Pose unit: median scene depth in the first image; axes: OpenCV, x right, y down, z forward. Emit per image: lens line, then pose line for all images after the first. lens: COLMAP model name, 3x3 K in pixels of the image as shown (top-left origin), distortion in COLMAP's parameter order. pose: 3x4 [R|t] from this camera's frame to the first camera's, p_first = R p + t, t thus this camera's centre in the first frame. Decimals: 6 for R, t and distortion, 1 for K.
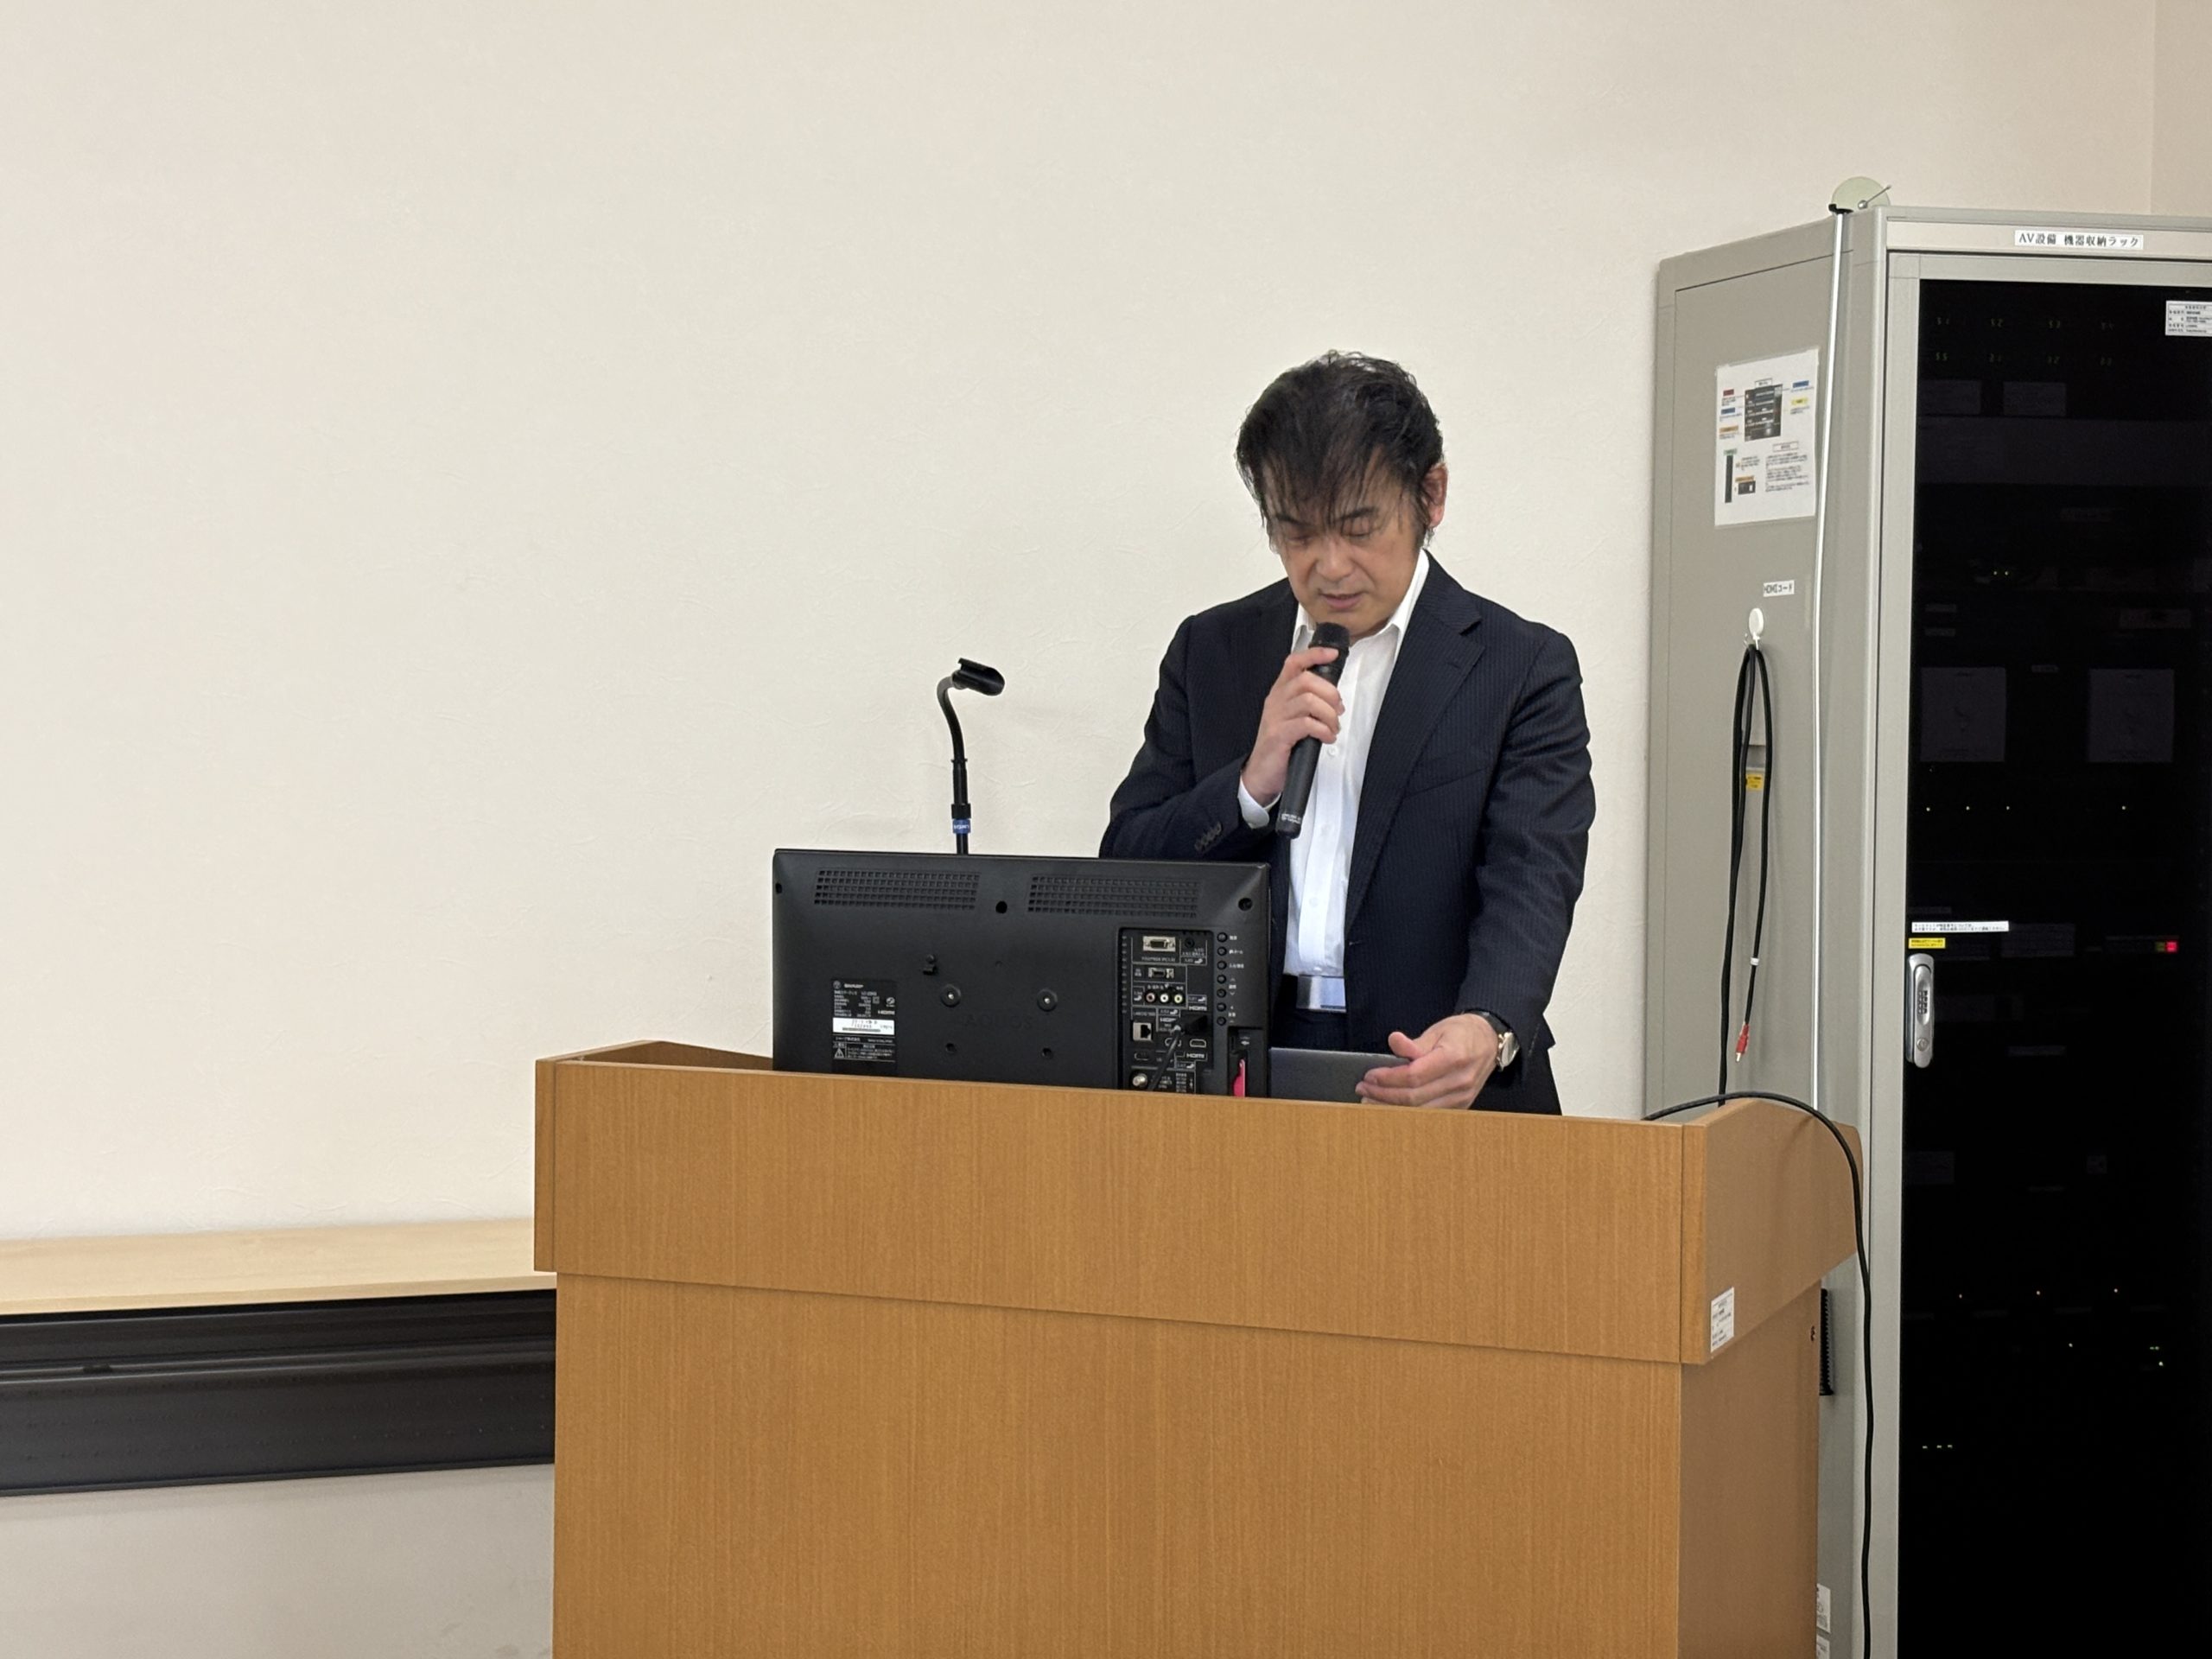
lens RADIAL K [[3765.1, 0, 1118.8], [0, 3765.1, 821.2], [0, 0, 1]] dist [0.168775, 0.000000]
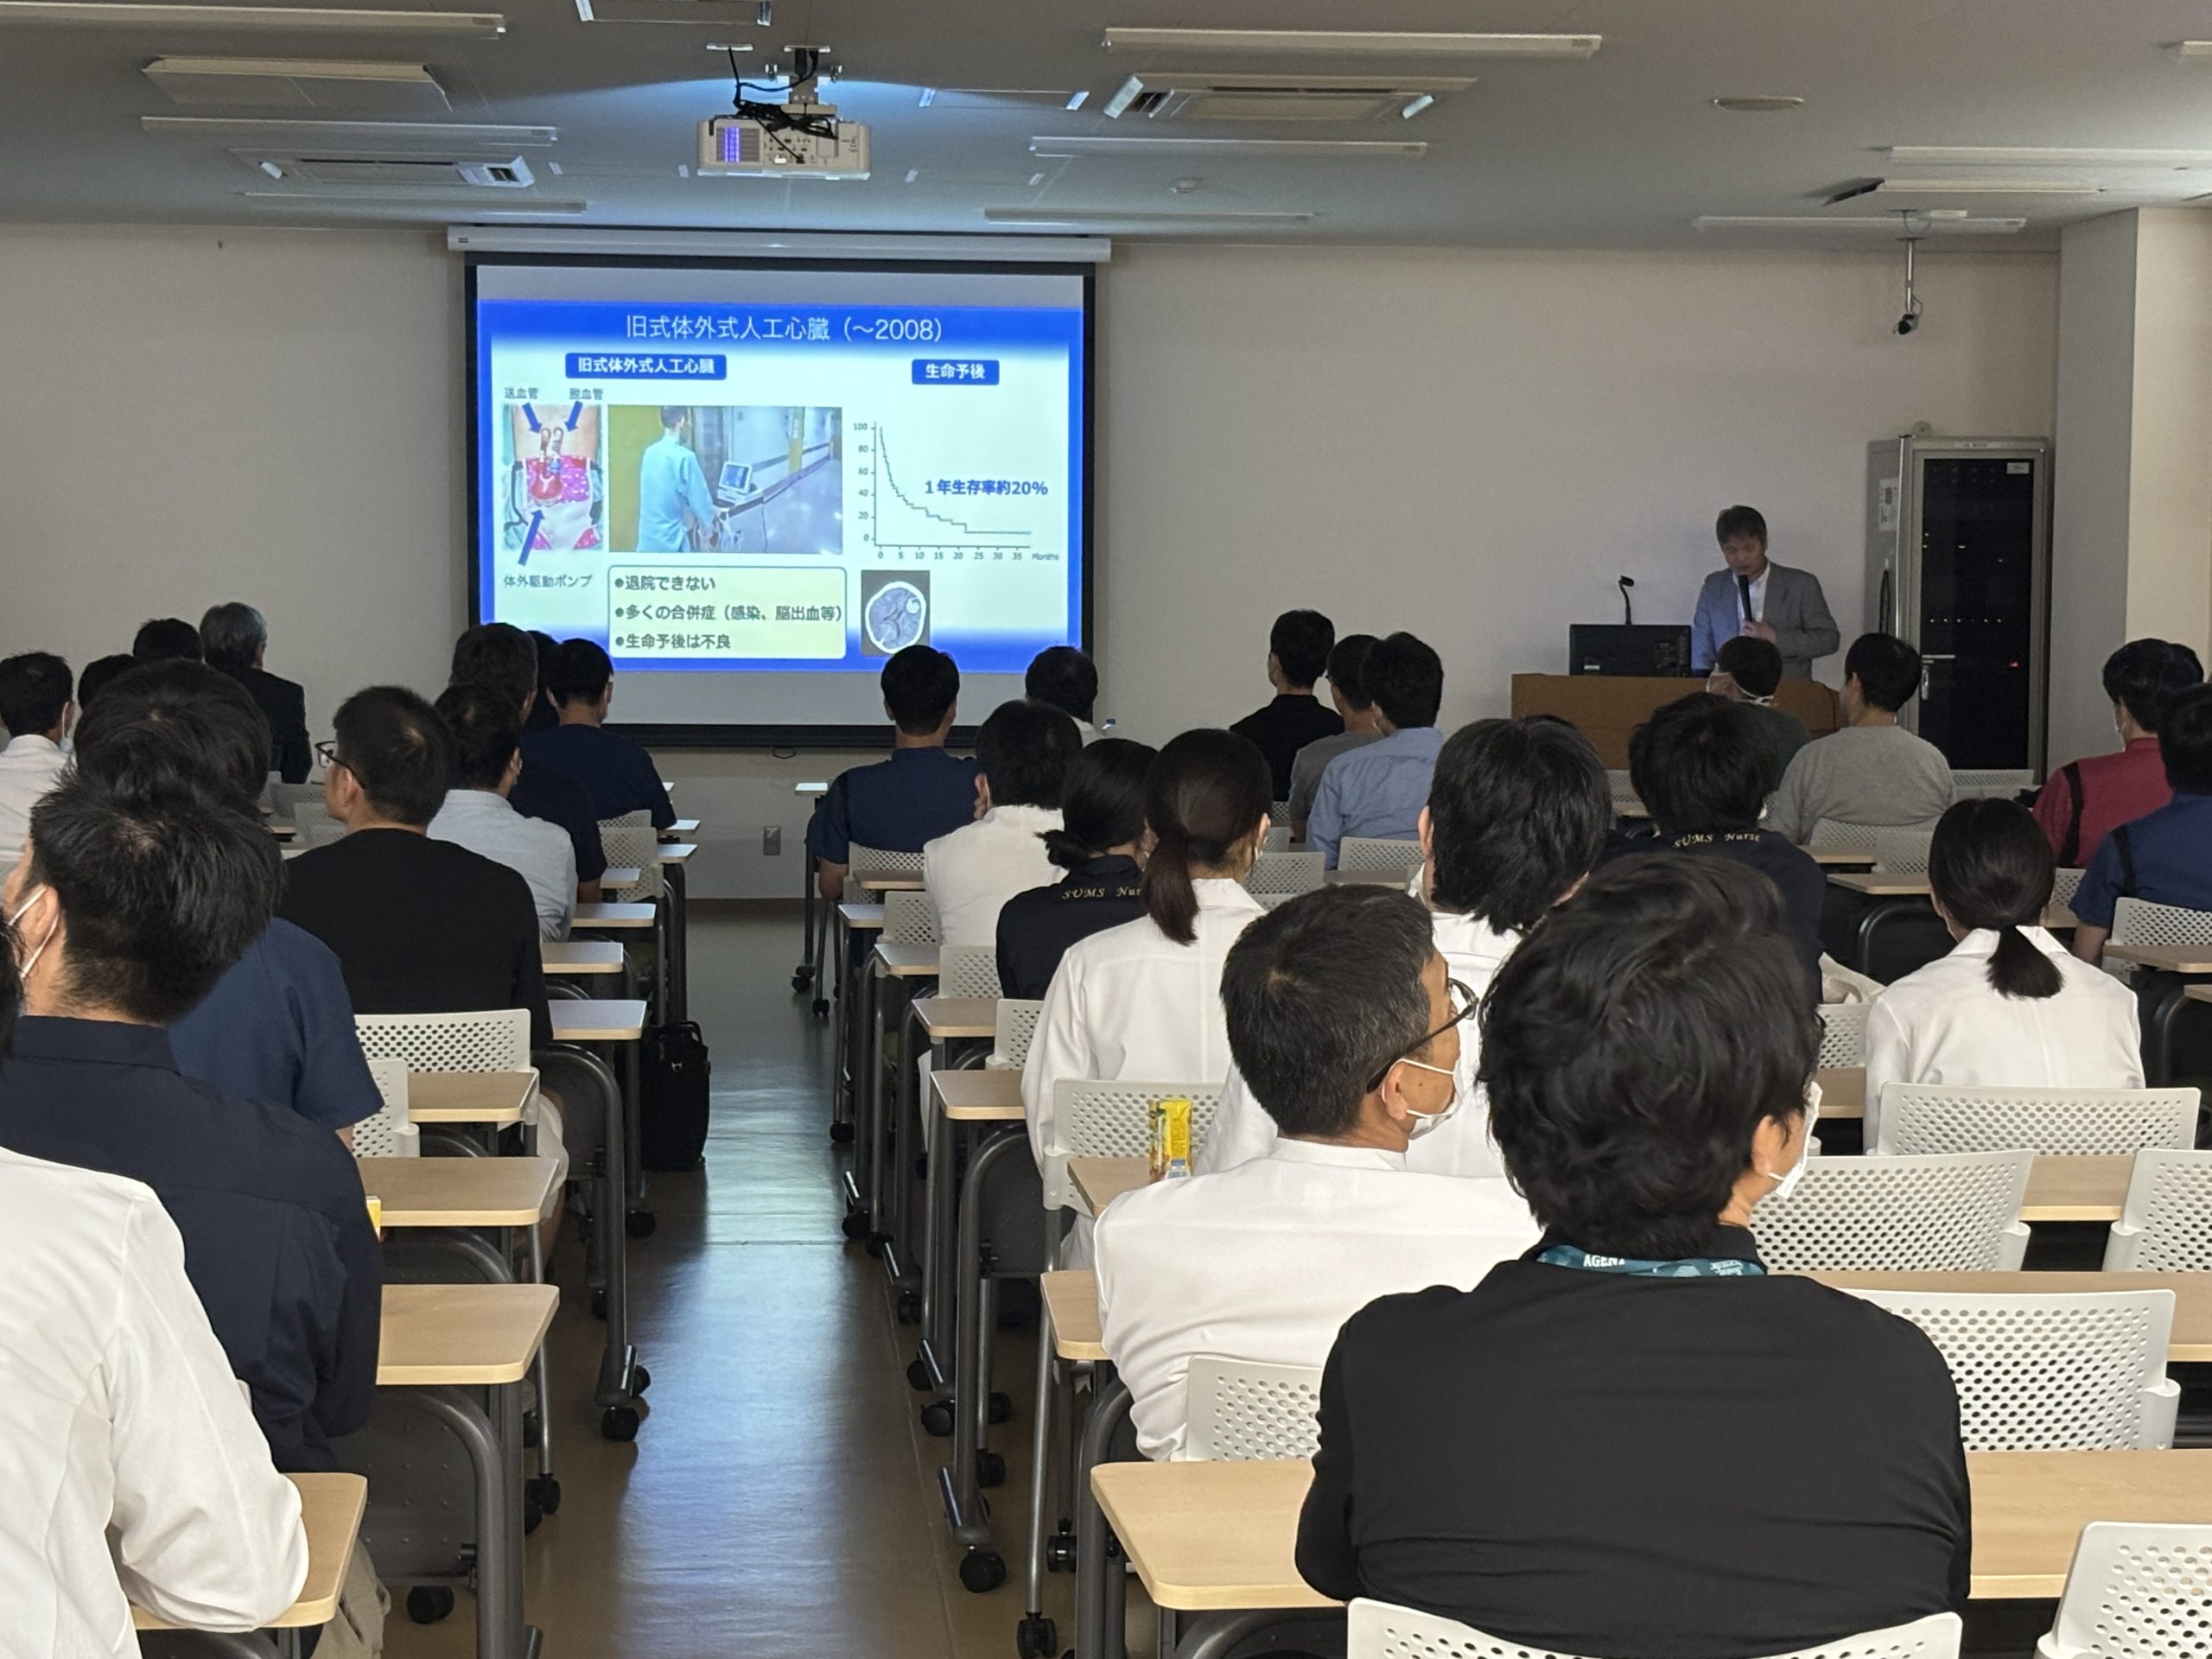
lens RADIAL K [[4285.8, 0, 1089.2], [0, 4285.8, 830.7], [0, 0, 1]] dist [0.132237, 0.000000]
pose [[0.979612, 0.007662, -0.200754, 0.335193], [-0.004316, 0.999844, 0.017103, 0.155668], [0.200854, -0.015888, 0.979492, -3.686417]]
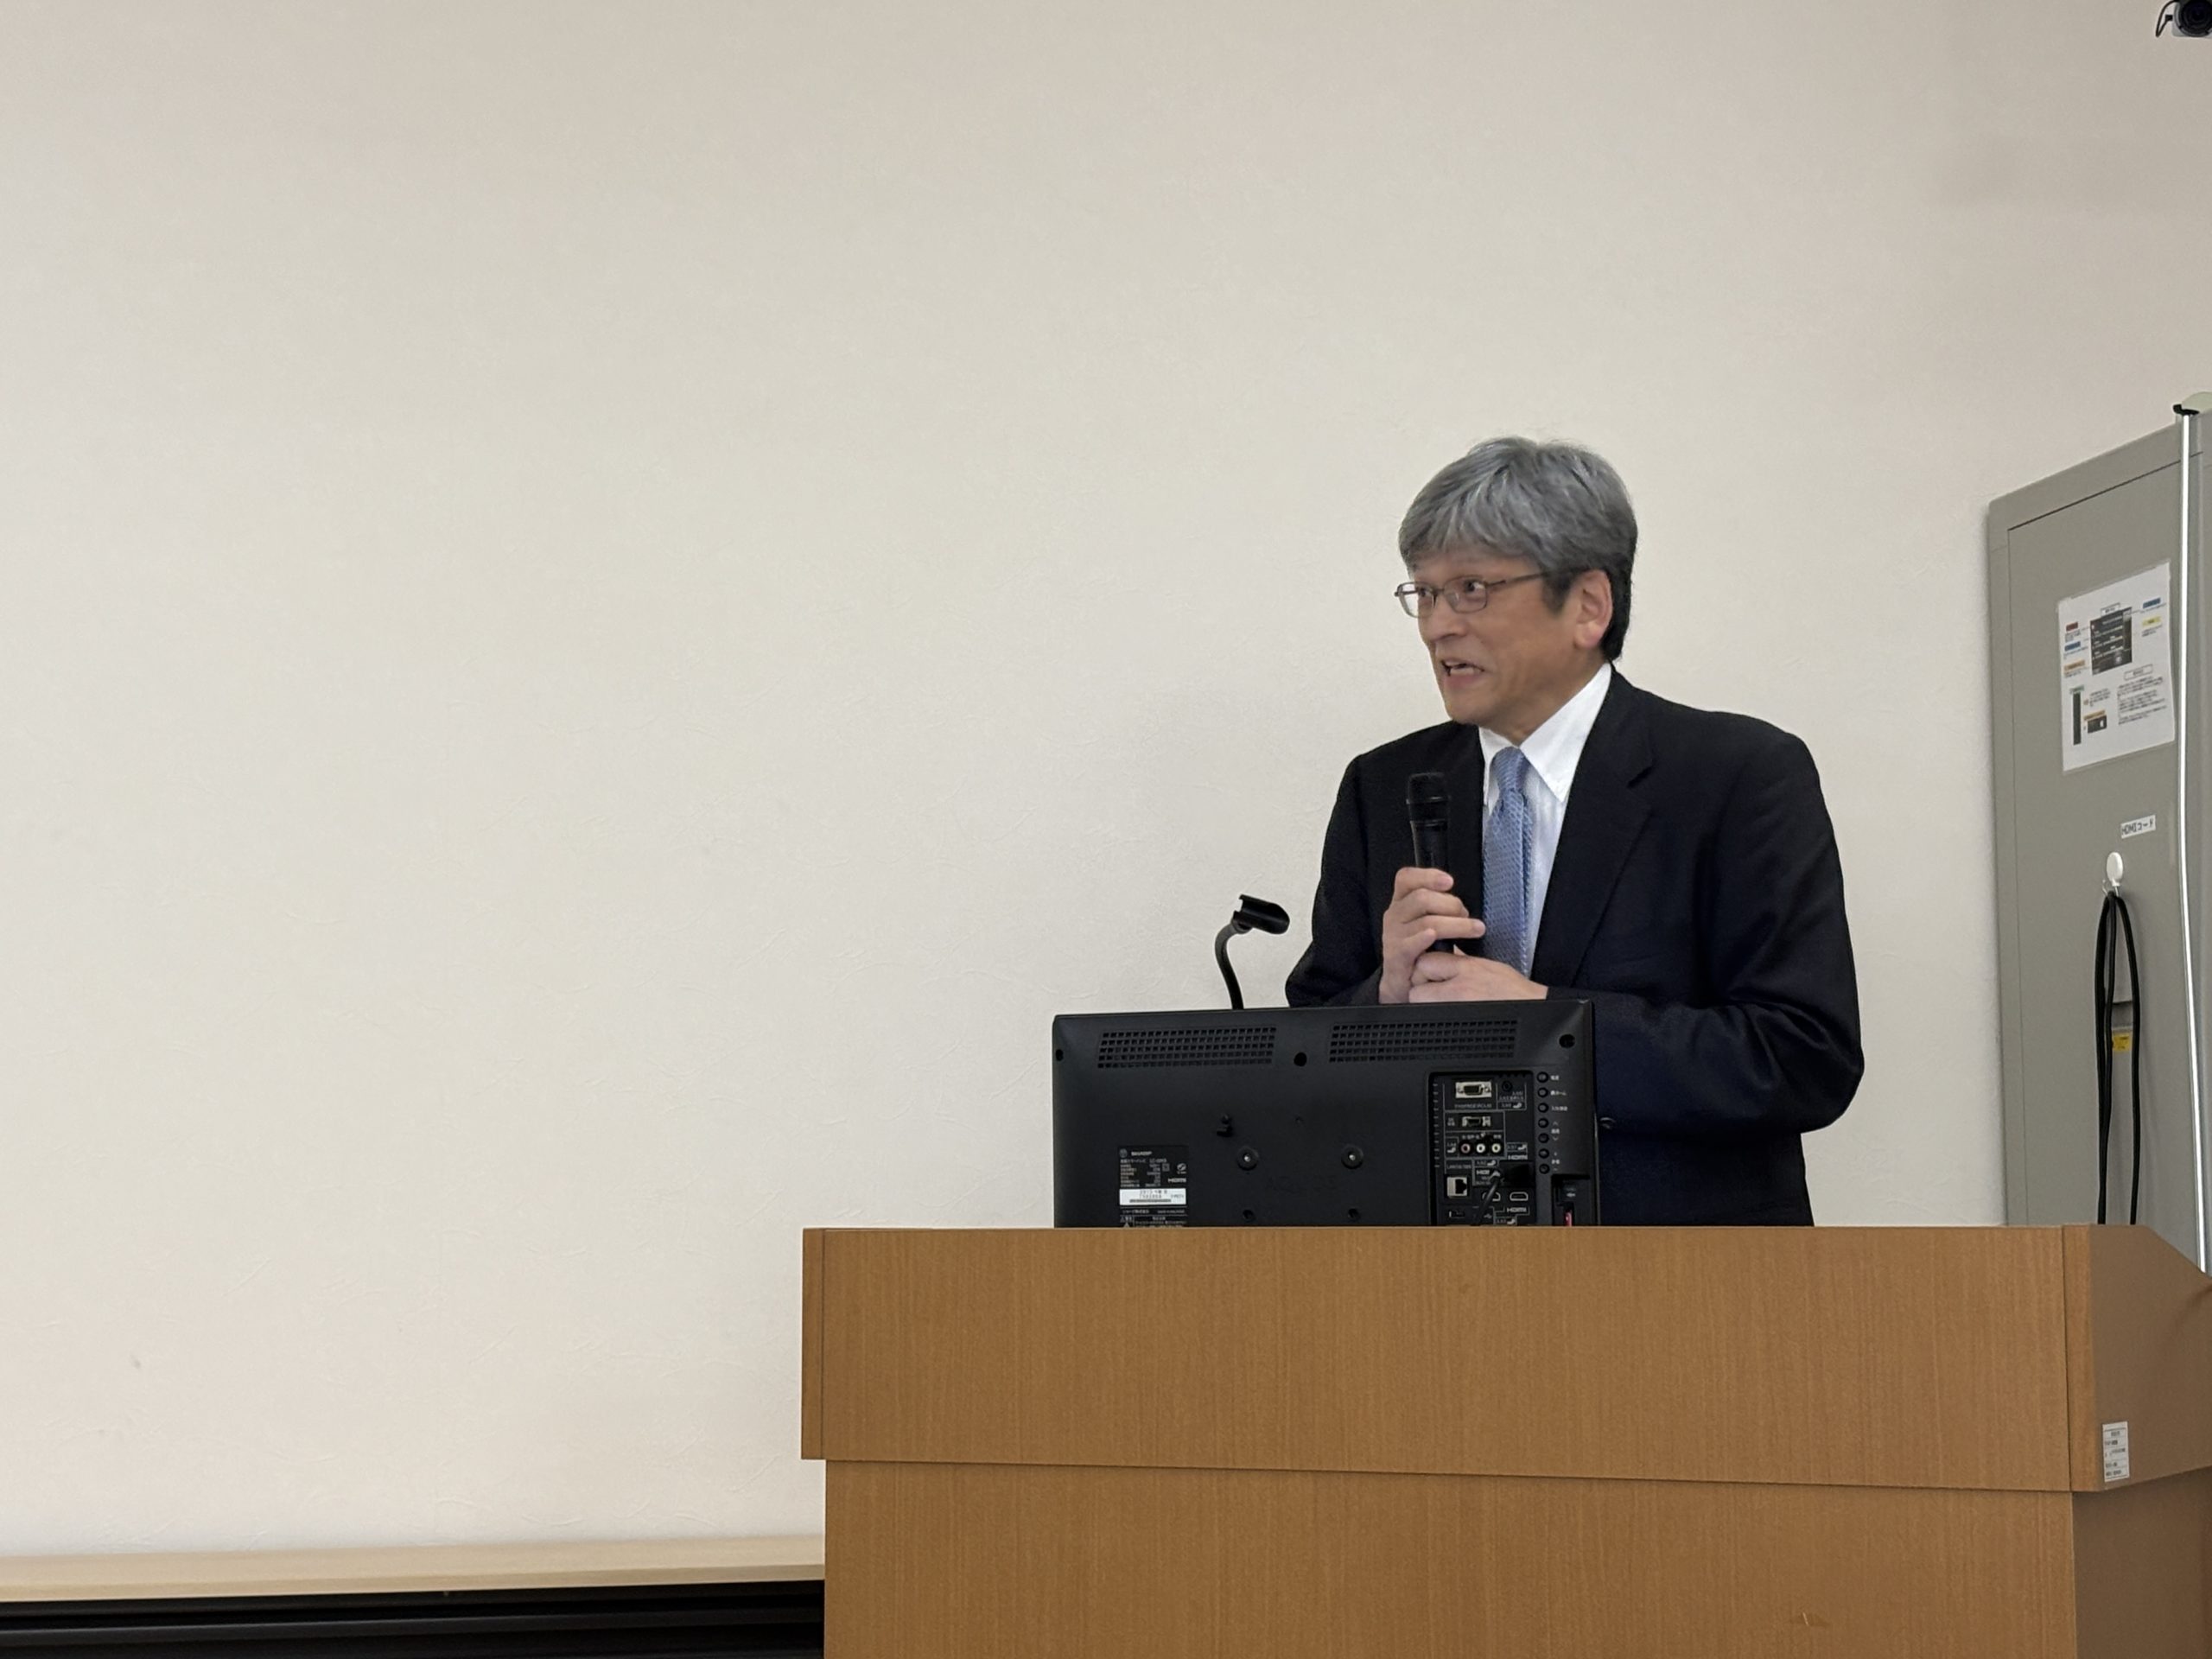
lens RADIAL K [[4208.3, 0, 1095.7], [0, 4208.3, 837.1], [0, 0, 1]] dist [0.111403, 0.000000]
pose [[0.997670, -0.019429, -0.065394, -0.012789], [0.009891, 0.989656, -0.143122, 0.116585], [0.067499, 0.142142, 0.987542, -0.031051]]
